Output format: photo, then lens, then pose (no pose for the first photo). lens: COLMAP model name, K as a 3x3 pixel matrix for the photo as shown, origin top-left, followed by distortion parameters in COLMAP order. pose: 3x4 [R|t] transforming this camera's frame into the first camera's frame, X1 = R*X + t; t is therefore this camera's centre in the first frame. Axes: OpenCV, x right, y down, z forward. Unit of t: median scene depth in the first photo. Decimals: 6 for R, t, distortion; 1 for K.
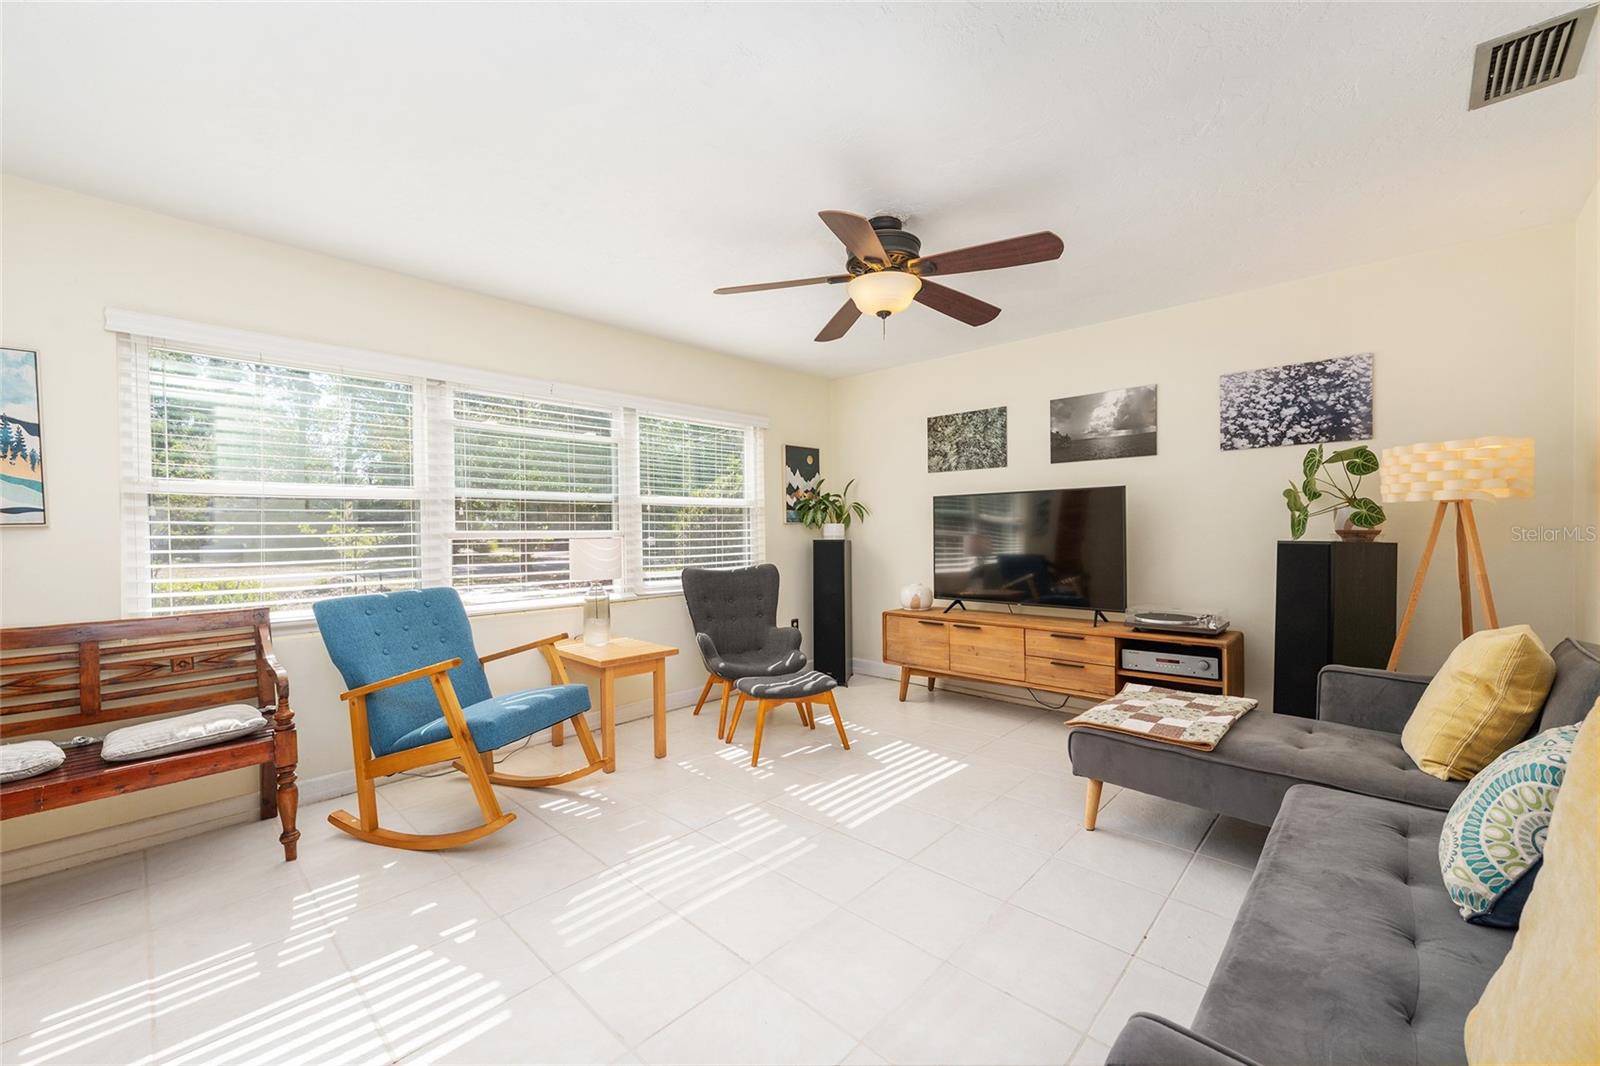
lens RADIAL K [[633.1, 0, 803.7], [0, 633.1, 532.6], [0, 0, 1]] dist [0.002329, 0.000044]
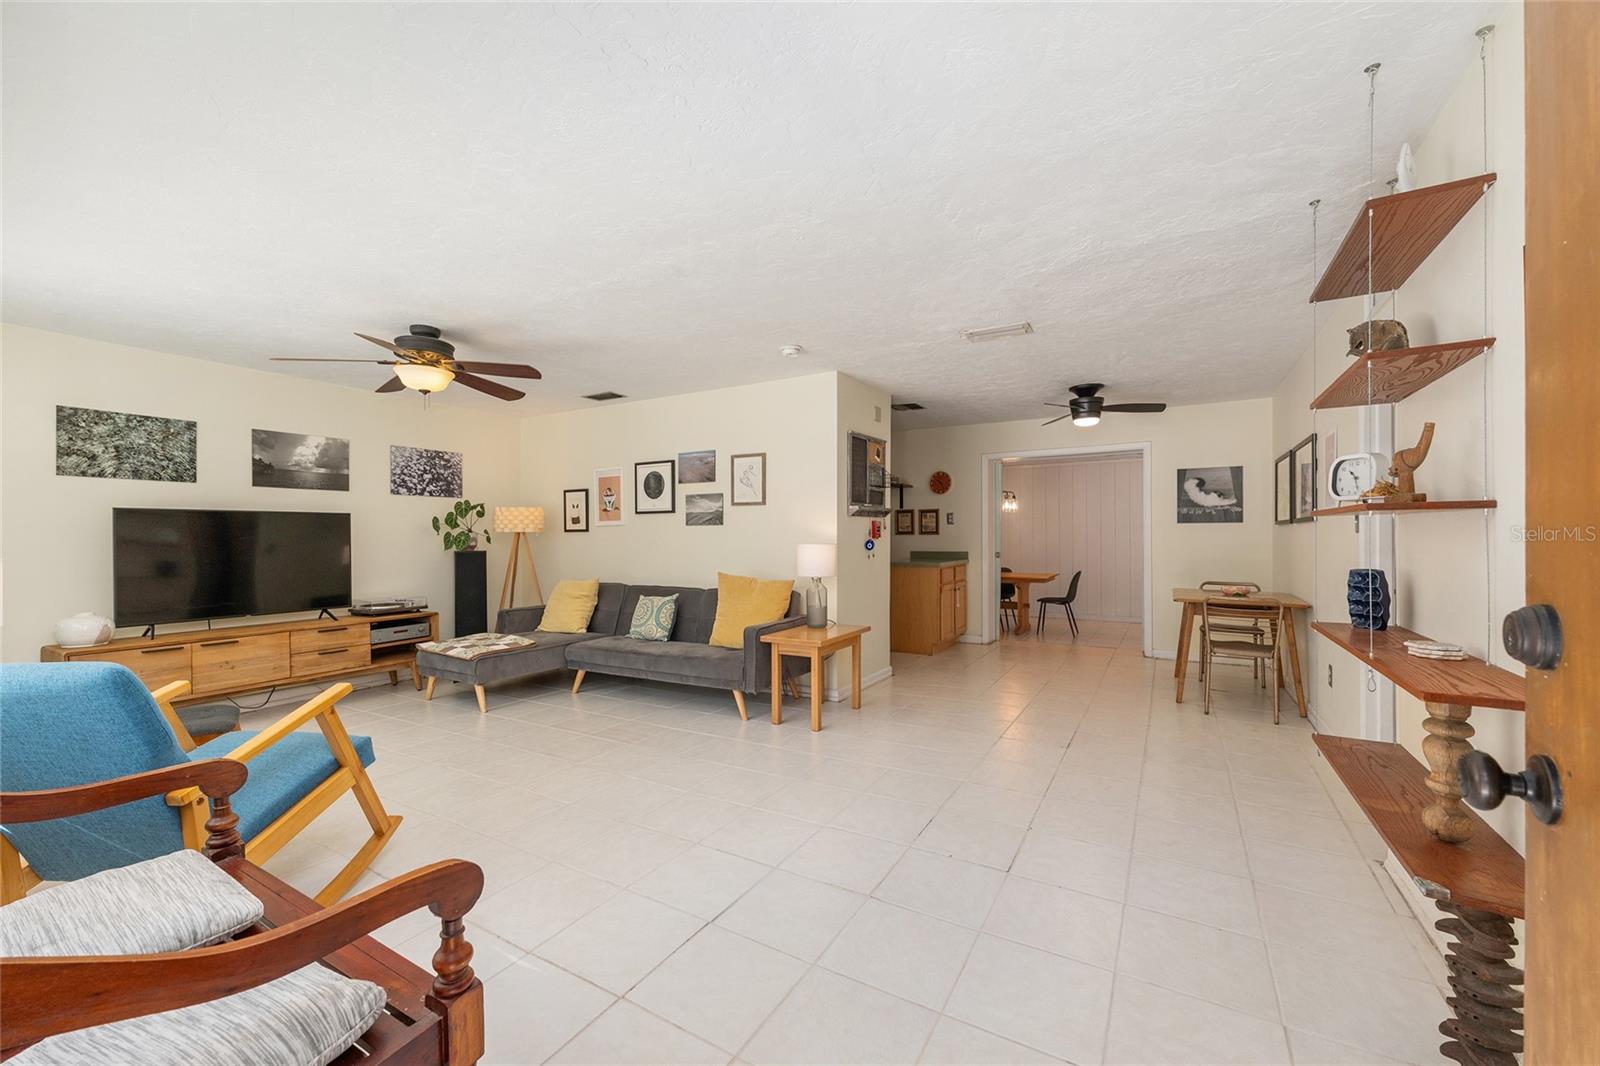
lens RADIAL K [[633.1, 0, 802.6], [0, 633.1, 535.3], [0, 0, 1]] dist [0.002329, 0.000044]
pose [[-0.219090, 0.016446, 0.975566, -1.075410], [0.013288, 0.999816, -0.013870, 0.005121], [-0.975614, 0.009924, -0.219268, 0.372569]]
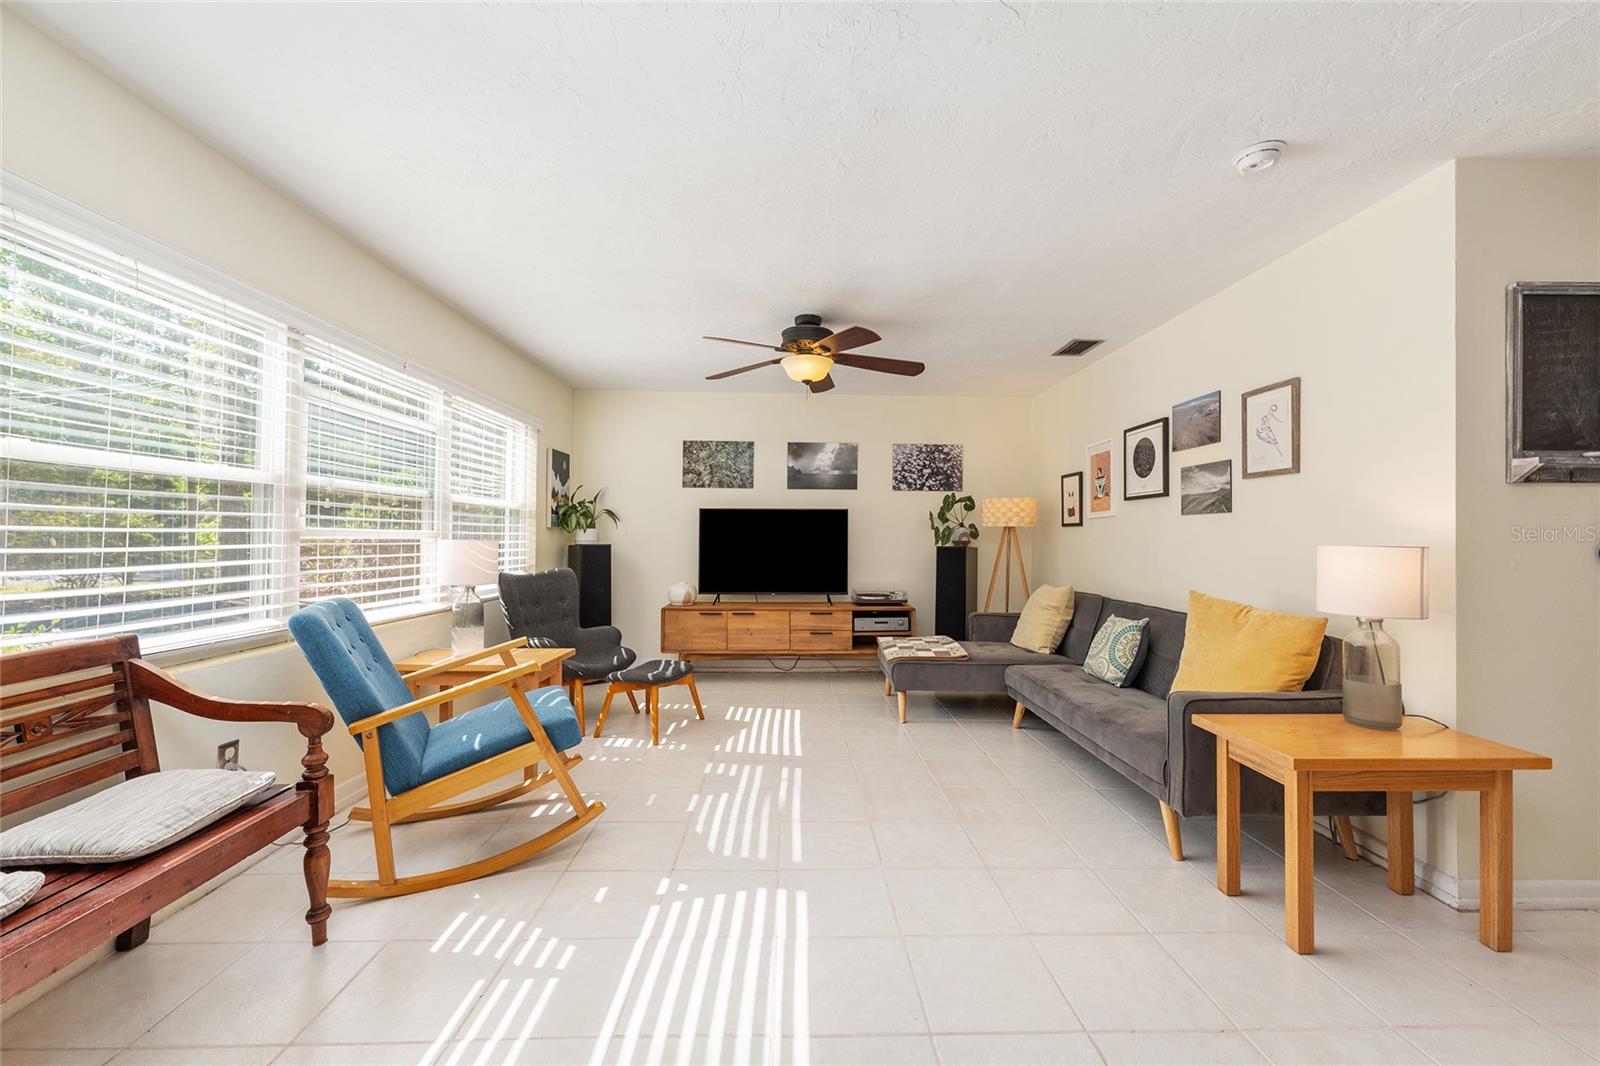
lens RADIAL K [[633.1, 0, 803.6], [0, 633.1, 525.2], [0, 0, 1]] dist [0.002329, 0.000044]
pose [[0.713072, 0.030416, 0.700431, -0.638282], [-0.012782, 0.999456, -0.030388, 0.010766], [-0.700974, 0.012717, 0.713073, 0.014271]]
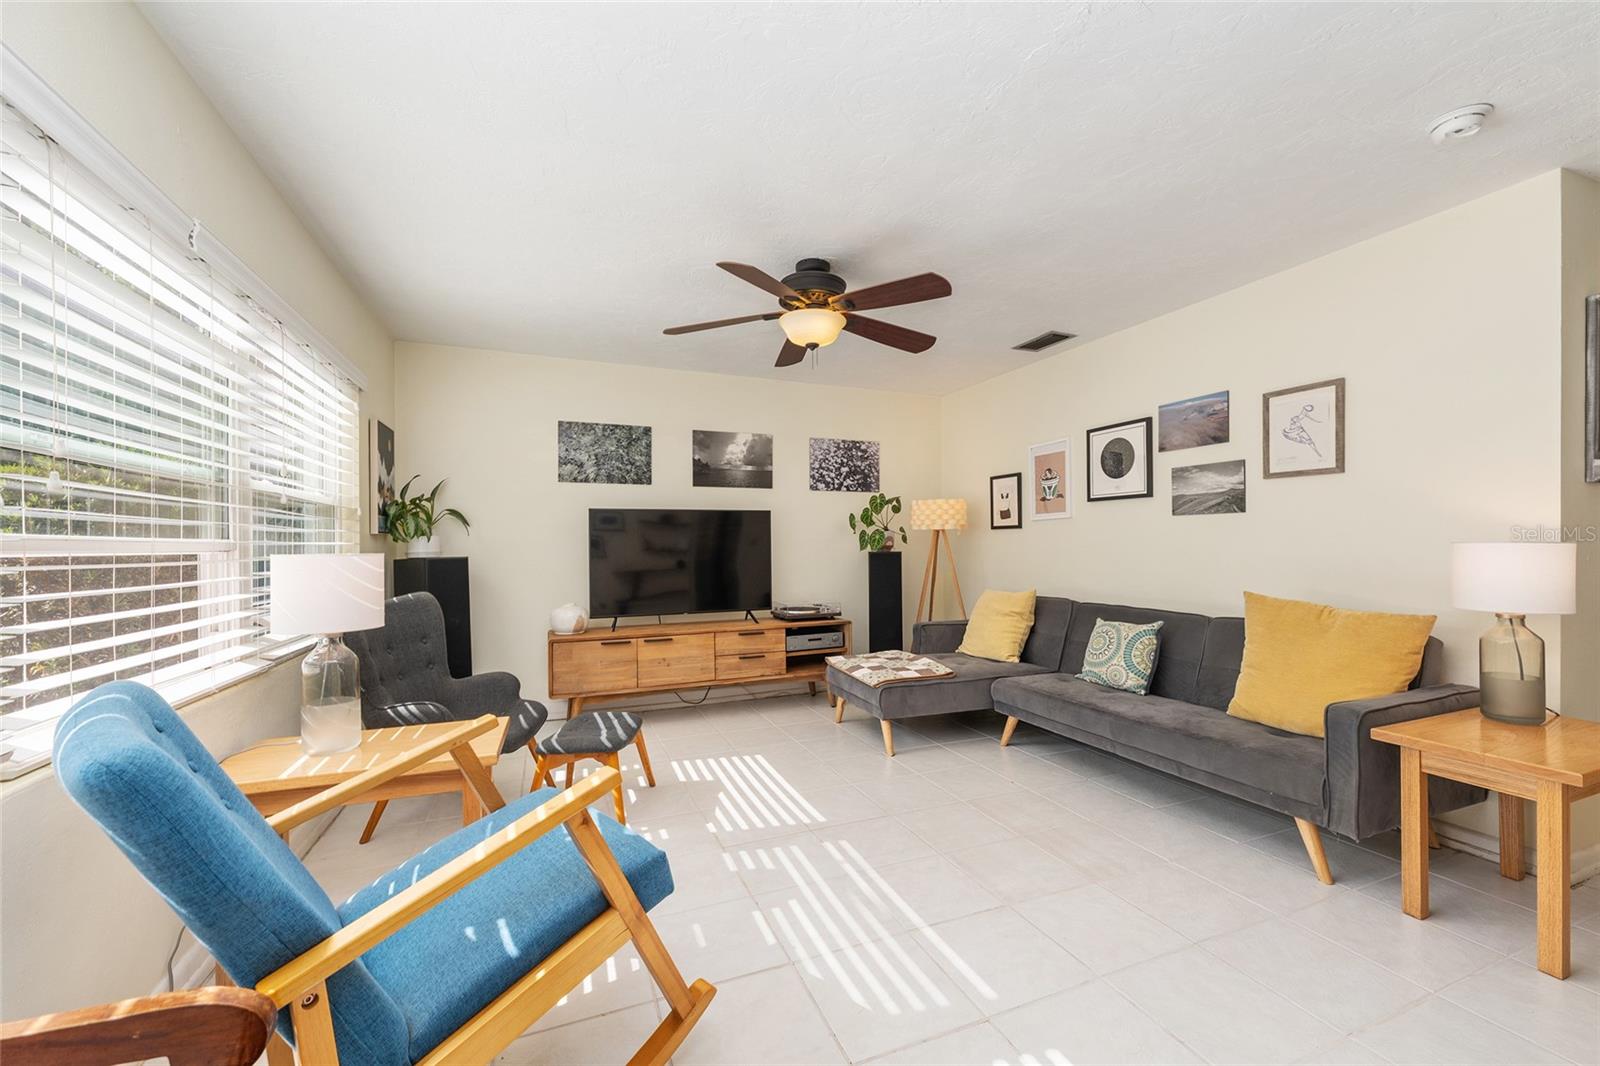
lens RADIAL K [[633.1, 0, 806.0], [0, 633.1, 541.7], [0, 0, 1]] dist [0.002329, 0.000044]
pose [[0.418623, 0.011982, 0.908081, -0.658855], [0.005663, 0.999859, -0.015803, 0.010278], [-0.908142, 0.011758, 0.418496, 0.418090]]
